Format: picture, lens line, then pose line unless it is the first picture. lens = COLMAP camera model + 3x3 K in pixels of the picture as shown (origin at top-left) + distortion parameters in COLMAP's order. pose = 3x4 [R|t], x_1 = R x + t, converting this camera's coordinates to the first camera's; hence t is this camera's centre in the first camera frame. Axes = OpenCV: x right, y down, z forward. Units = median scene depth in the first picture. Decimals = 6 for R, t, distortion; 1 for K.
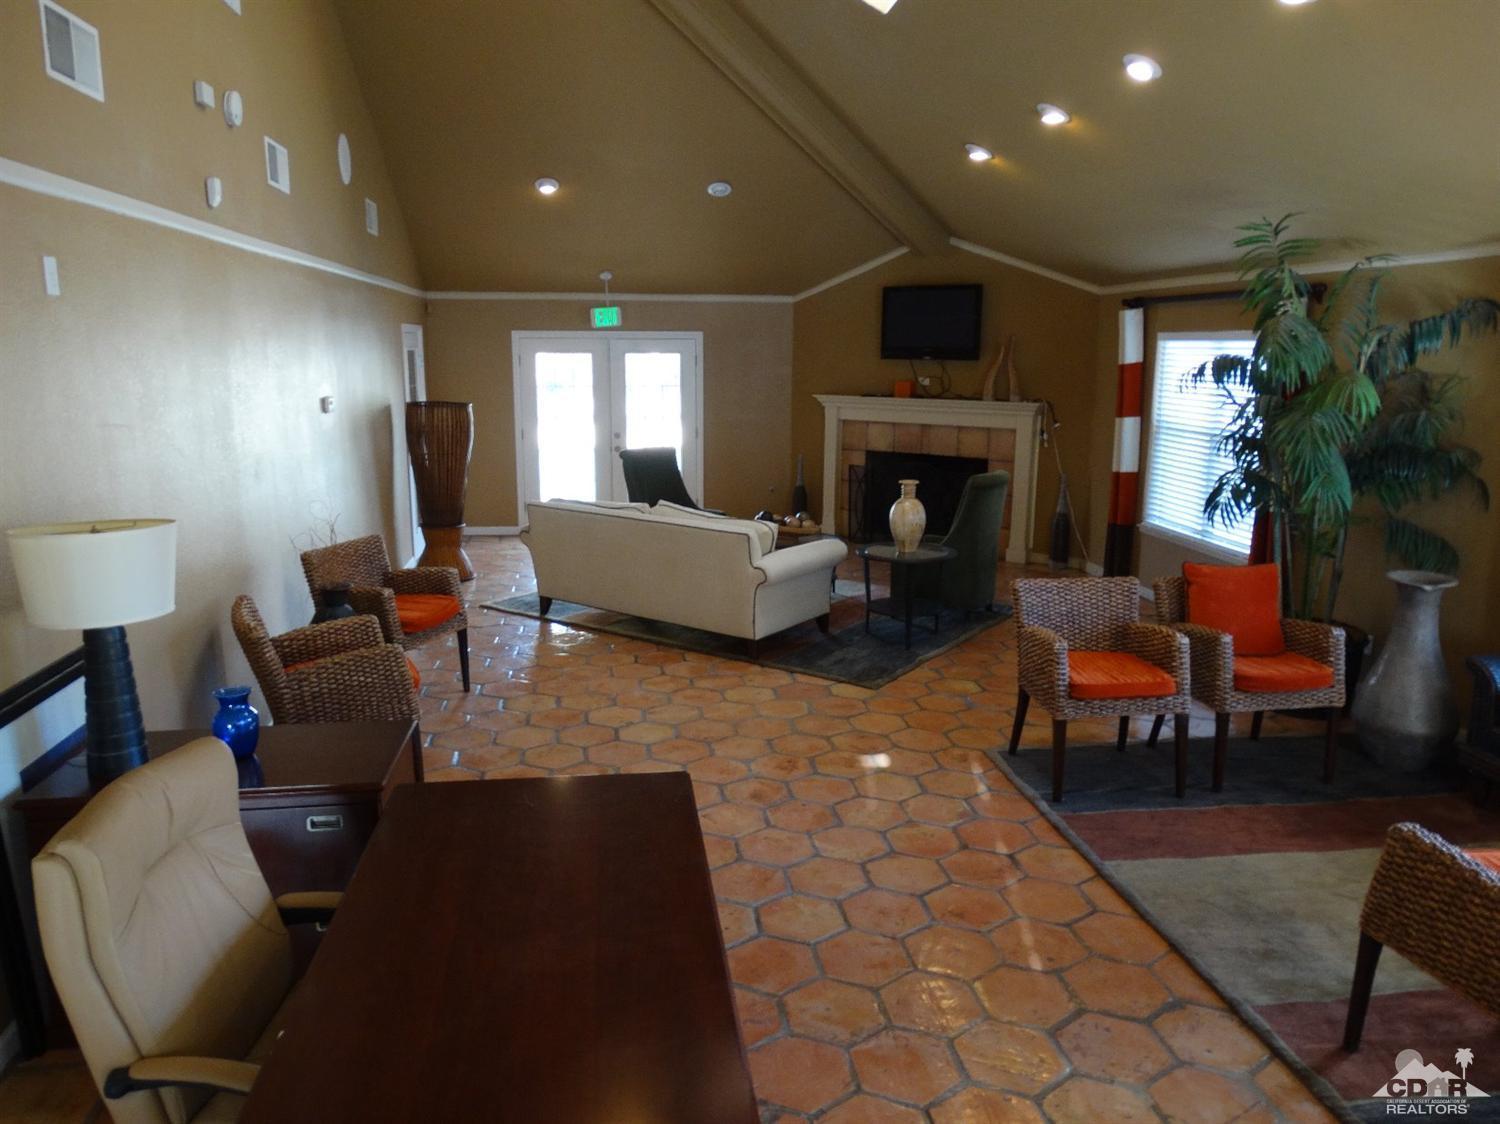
lens RADIAL K [[1058.9, 0, 750.0], [0, 1058.9, 562.0], [0, 0, 1]] dist [-0.000220, 0.005189]
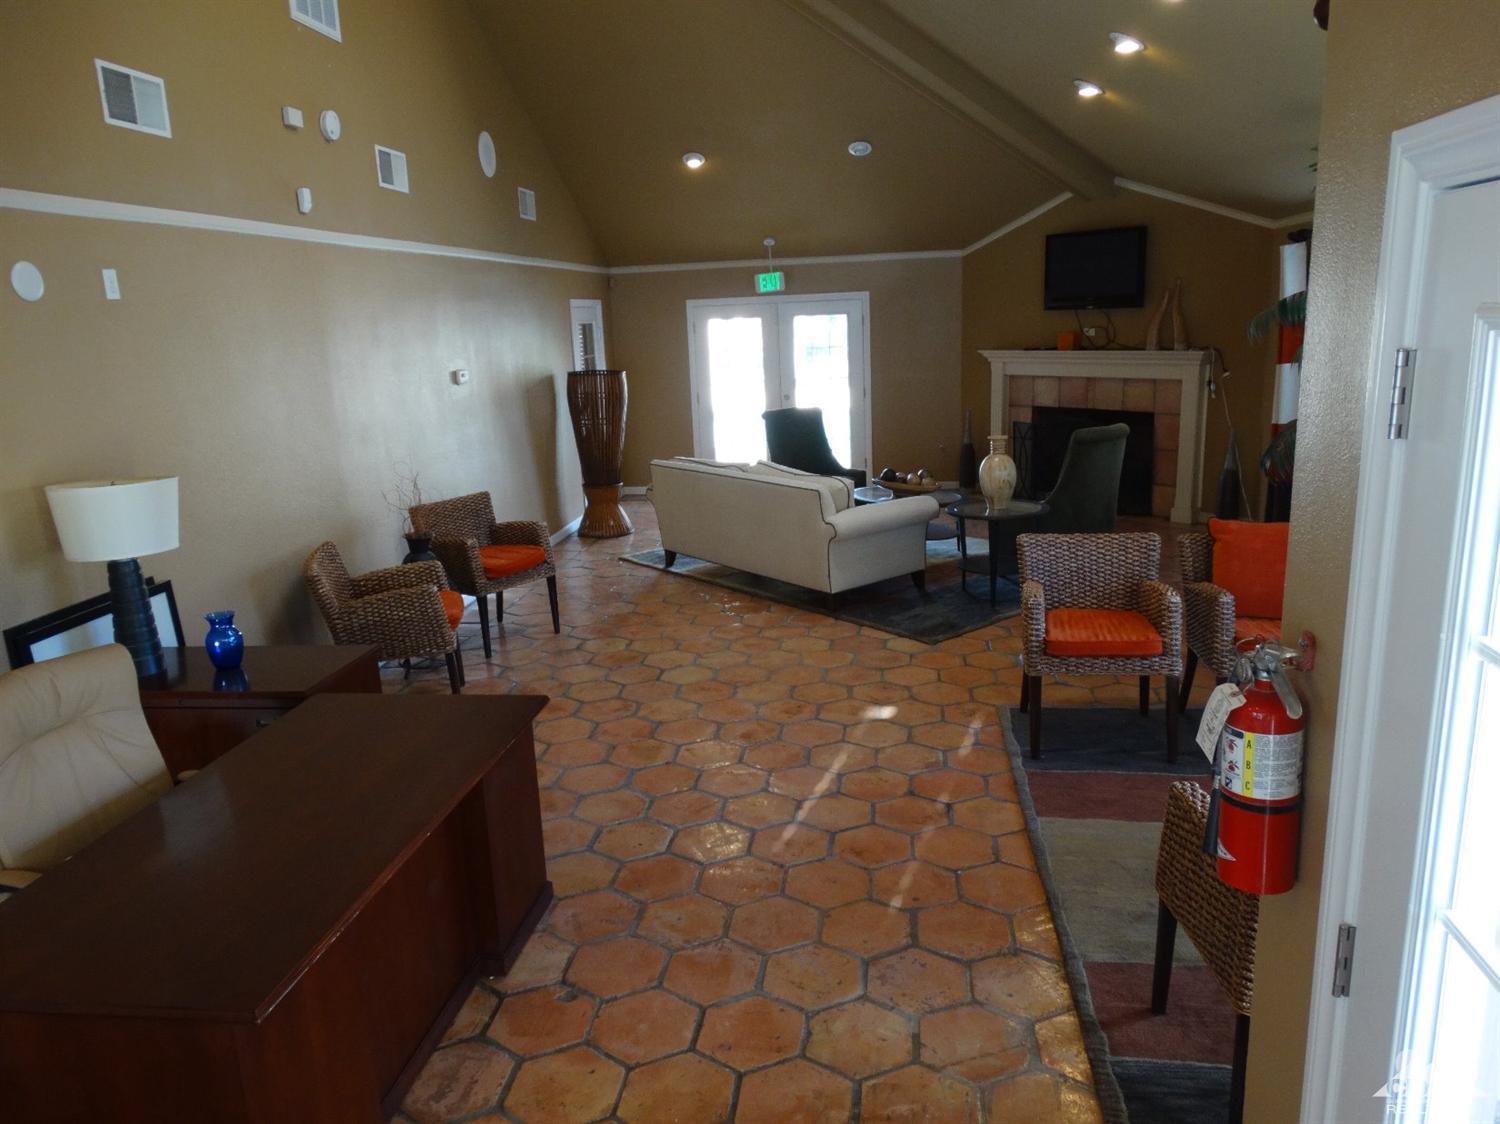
lens RADIAL K [[1053.9, 0, 749.1], [0, 1053.9, 565.9], [0, 0, 1]] dist [-0.006389, 0.006792]
pose [[0.963839, 0.016336, -0.265985, 0.202005], [-0.005593, 0.999139, 0.041097, 0.004962], [0.266427, -0.038124, 0.963101, -0.009368]]
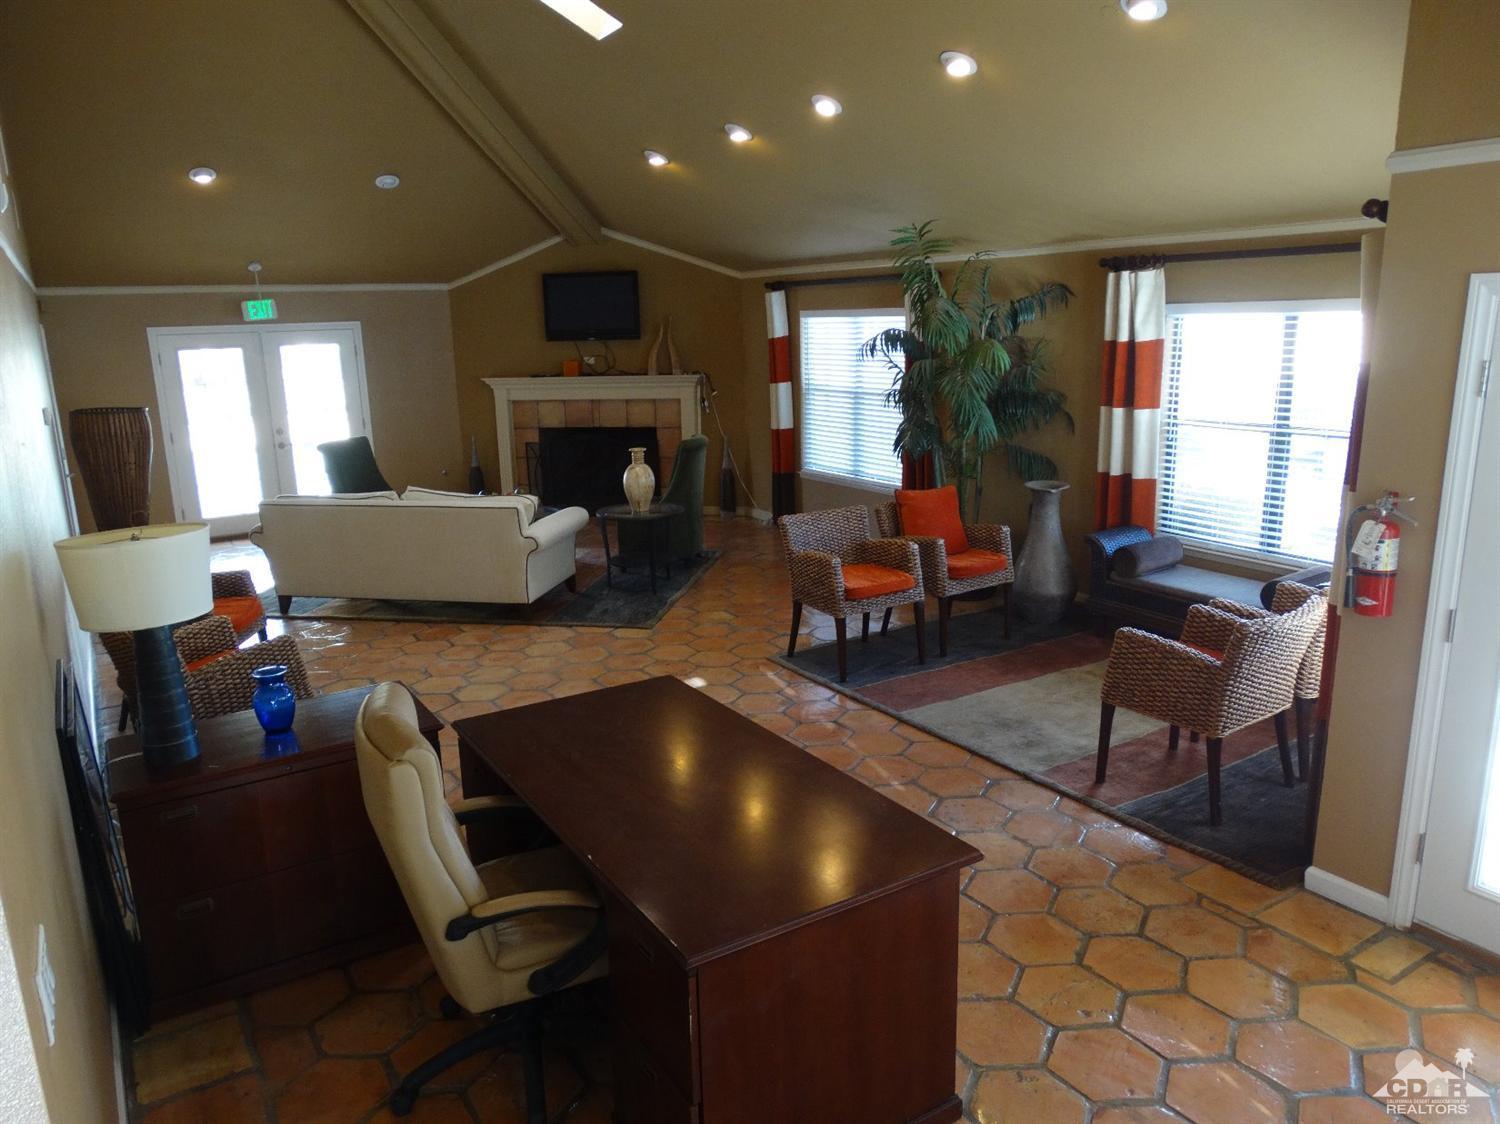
lens RADIAL K [[1047.3, 0, 750.0], [0, 1047.3, 562.0], [0, 0, 1]] dist [-0.004169, 0.000829]
pose [[0.915480, -0.121277, 0.383651, -0.198955], [0.111983, 0.992619, 0.046563, 0.006004], [-0.386466, 0.000335, 0.922304, -0.092919]]
